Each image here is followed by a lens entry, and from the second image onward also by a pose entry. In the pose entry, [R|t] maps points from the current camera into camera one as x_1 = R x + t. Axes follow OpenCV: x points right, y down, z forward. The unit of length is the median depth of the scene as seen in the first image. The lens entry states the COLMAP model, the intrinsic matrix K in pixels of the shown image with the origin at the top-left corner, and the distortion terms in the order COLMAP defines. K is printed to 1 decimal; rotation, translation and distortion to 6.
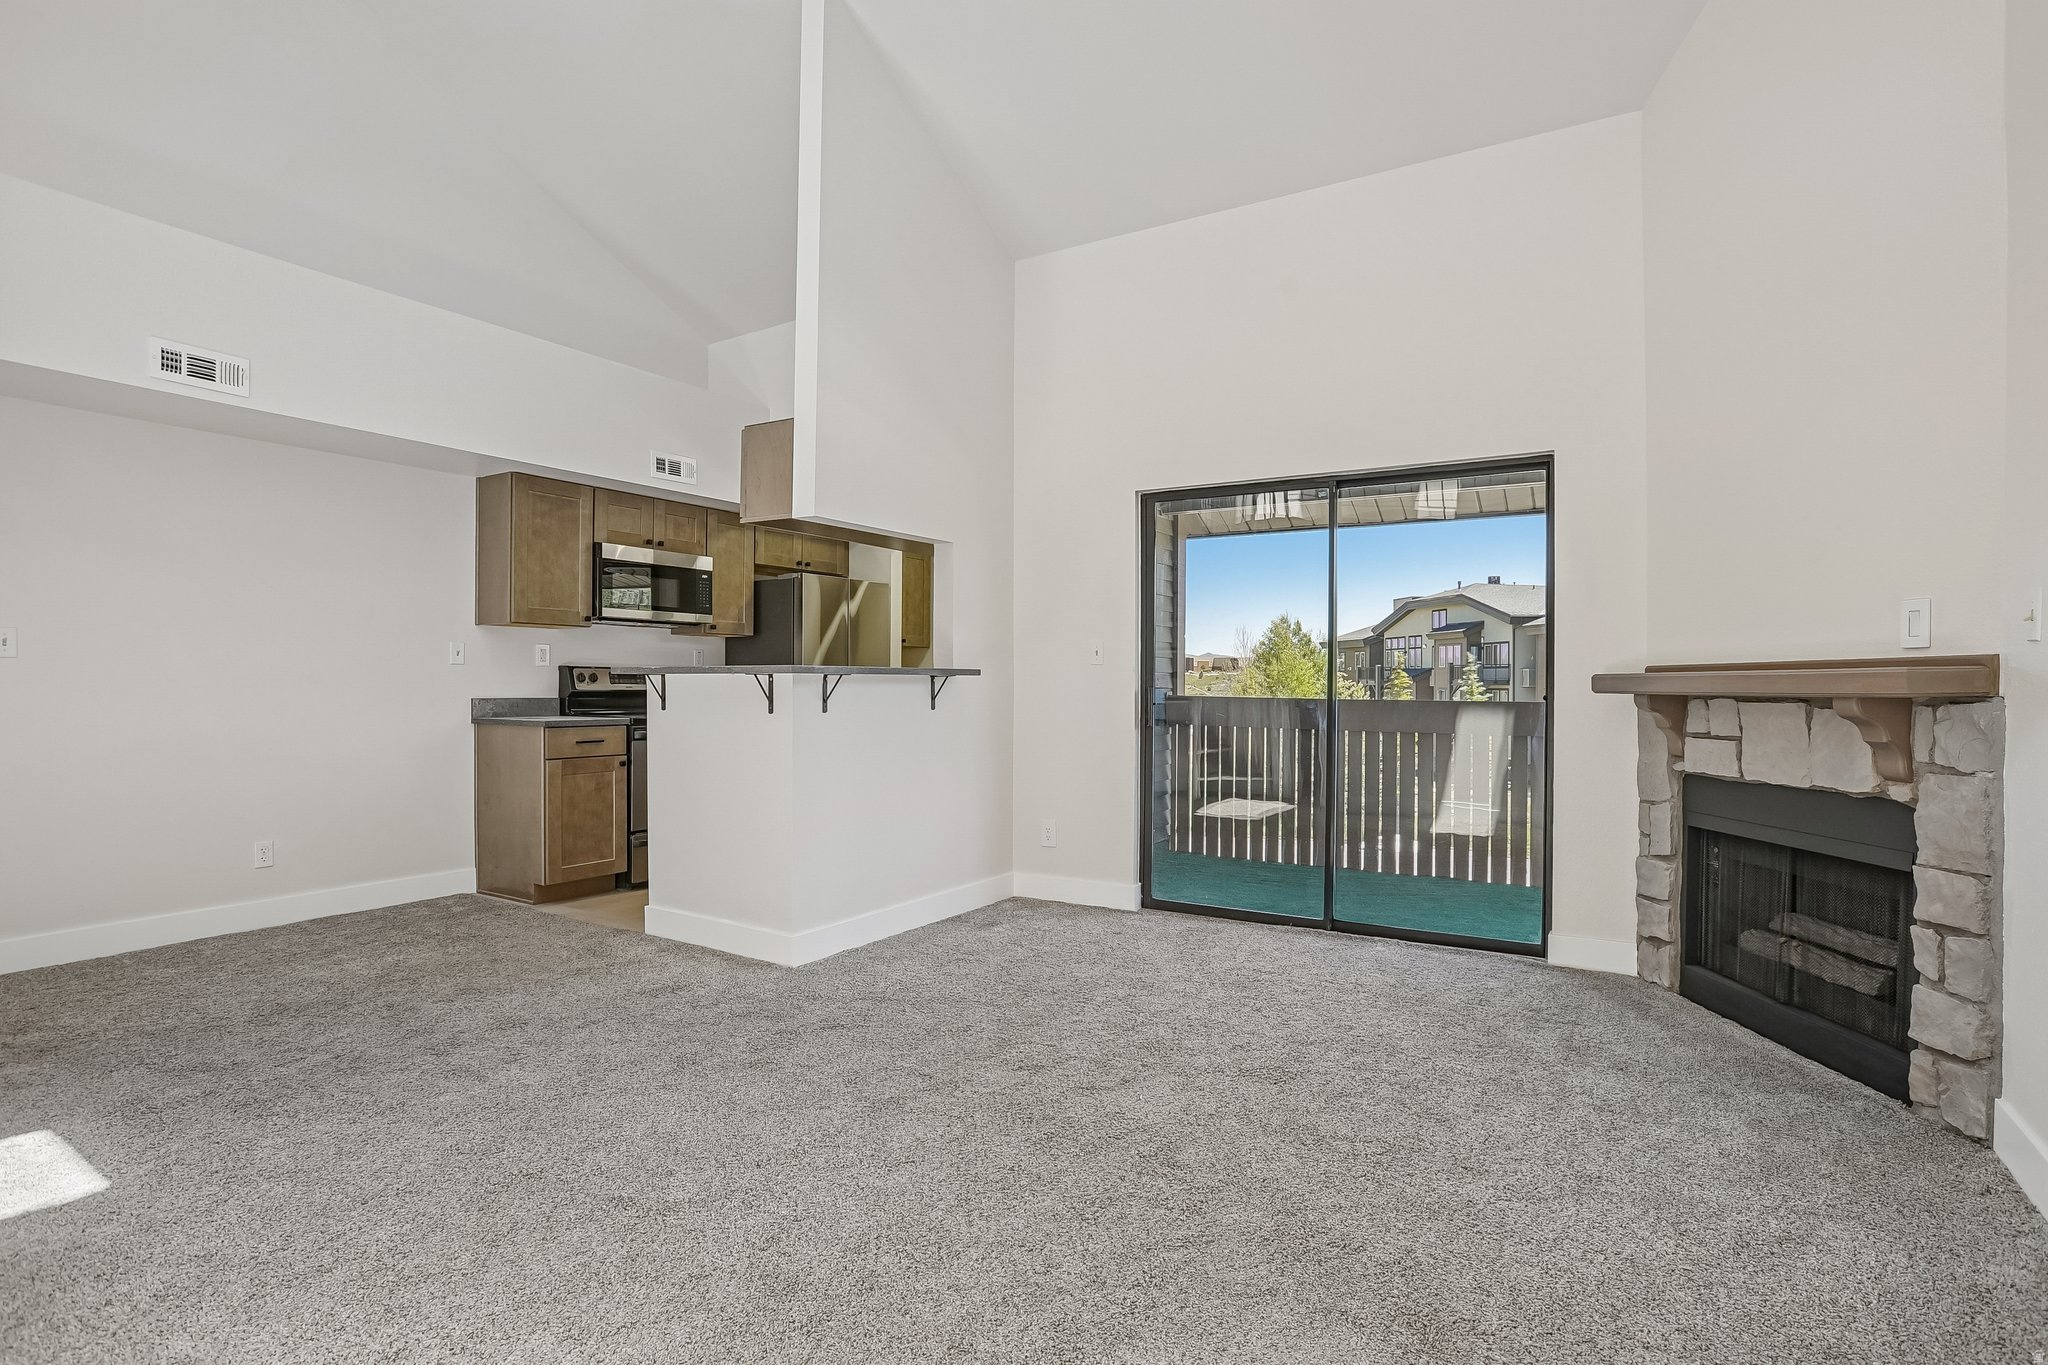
lens RADIAL K [[968.5, 0, 1031.1], [0, 968.5, 686.8], [0, 0, 1]] dist [-0.046622, 0.020390]
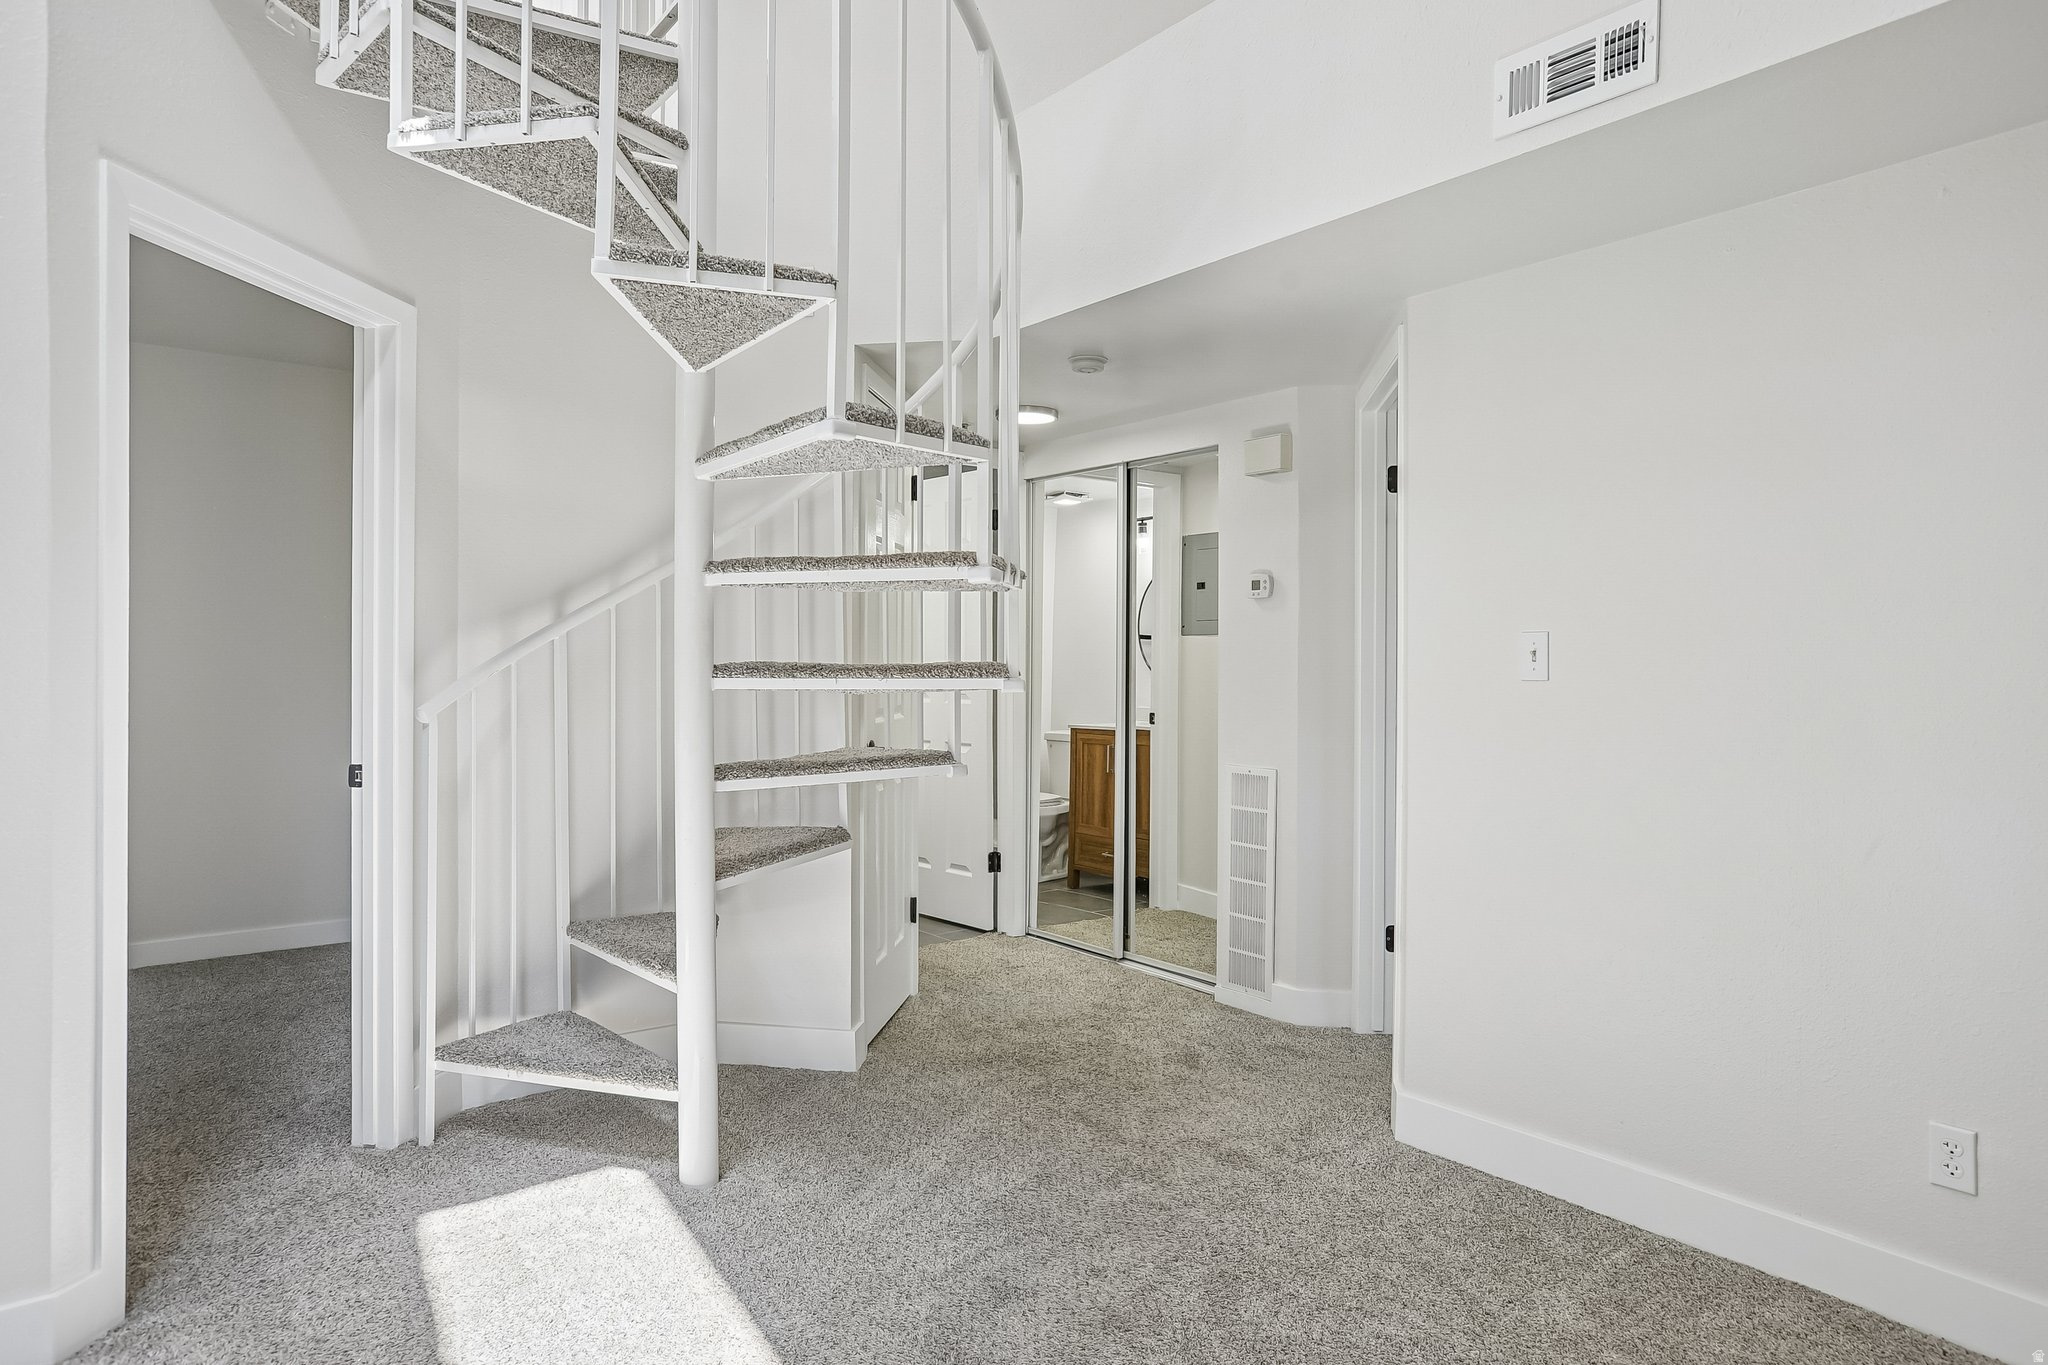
lens RADIAL K [[1259.6, 0, 992.7], [0, 1259.6, 658.7], [0, 0, 1]] dist [-0.004528, -0.001016]
pose [[-0.369100, -0.005033, -0.929376, -0.166076], [-0.004333, 0.999984, -0.003694, -0.034927], [0.929379, 0.002663, -0.369116, 0.859308]]
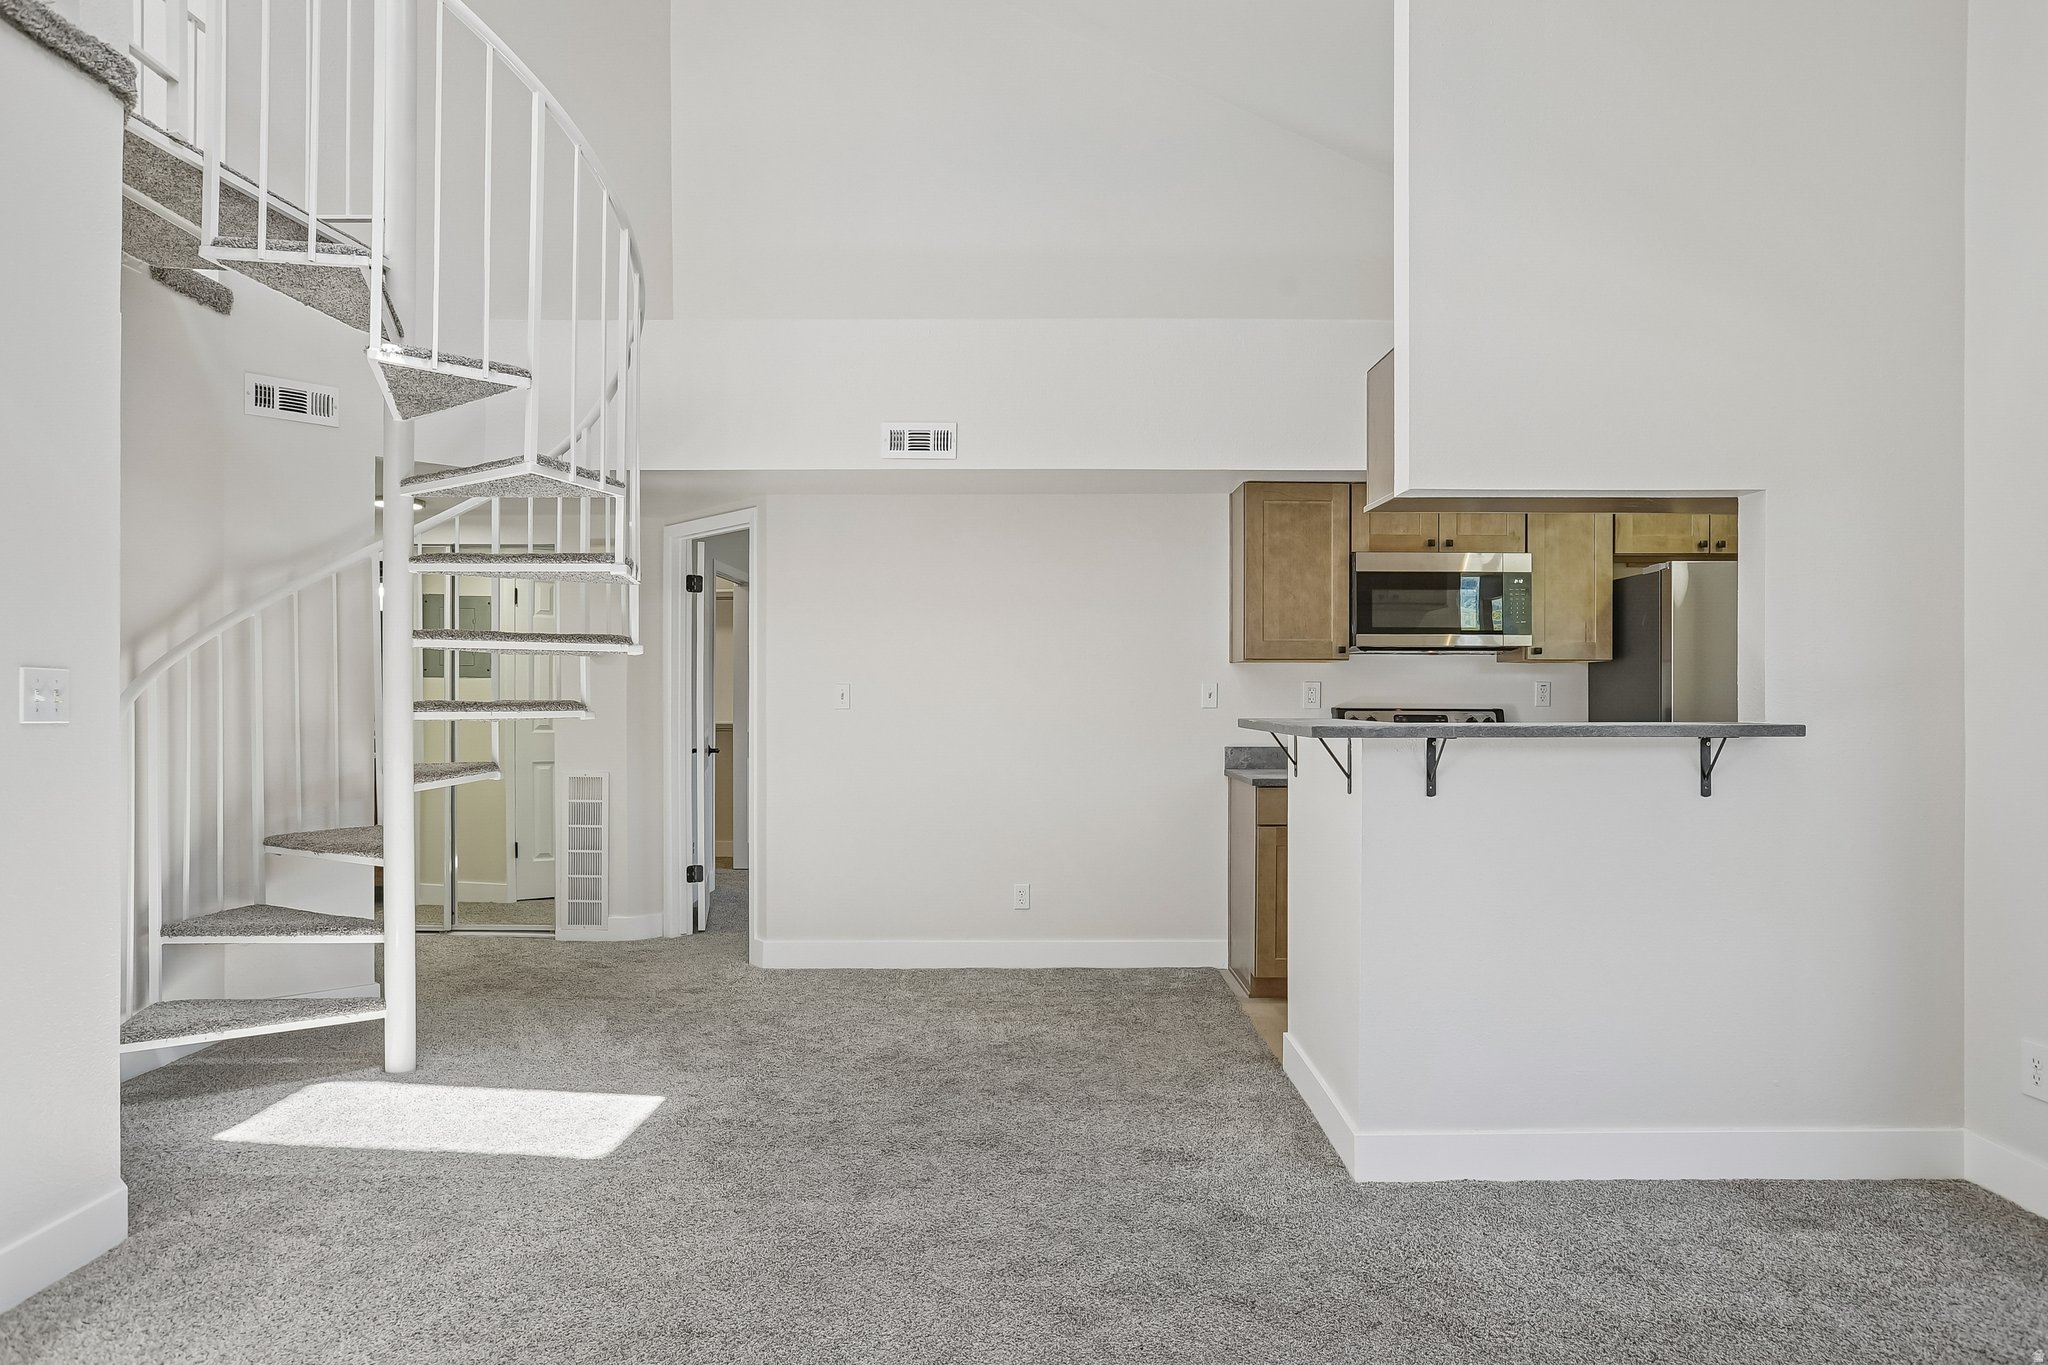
lens RADIAL K [[1163.1, 0, 1091.8], [0, 1163.1, 698.4], [0, 0, 1]] dist [-0.019300, 0.000871]
pose [[0.547271, -0.000257, -0.836955, 0.303414], [-0.003294, 0.999992, -0.002461, -0.036083], [0.836949, 0.004103, 0.547265, 0.391971]]
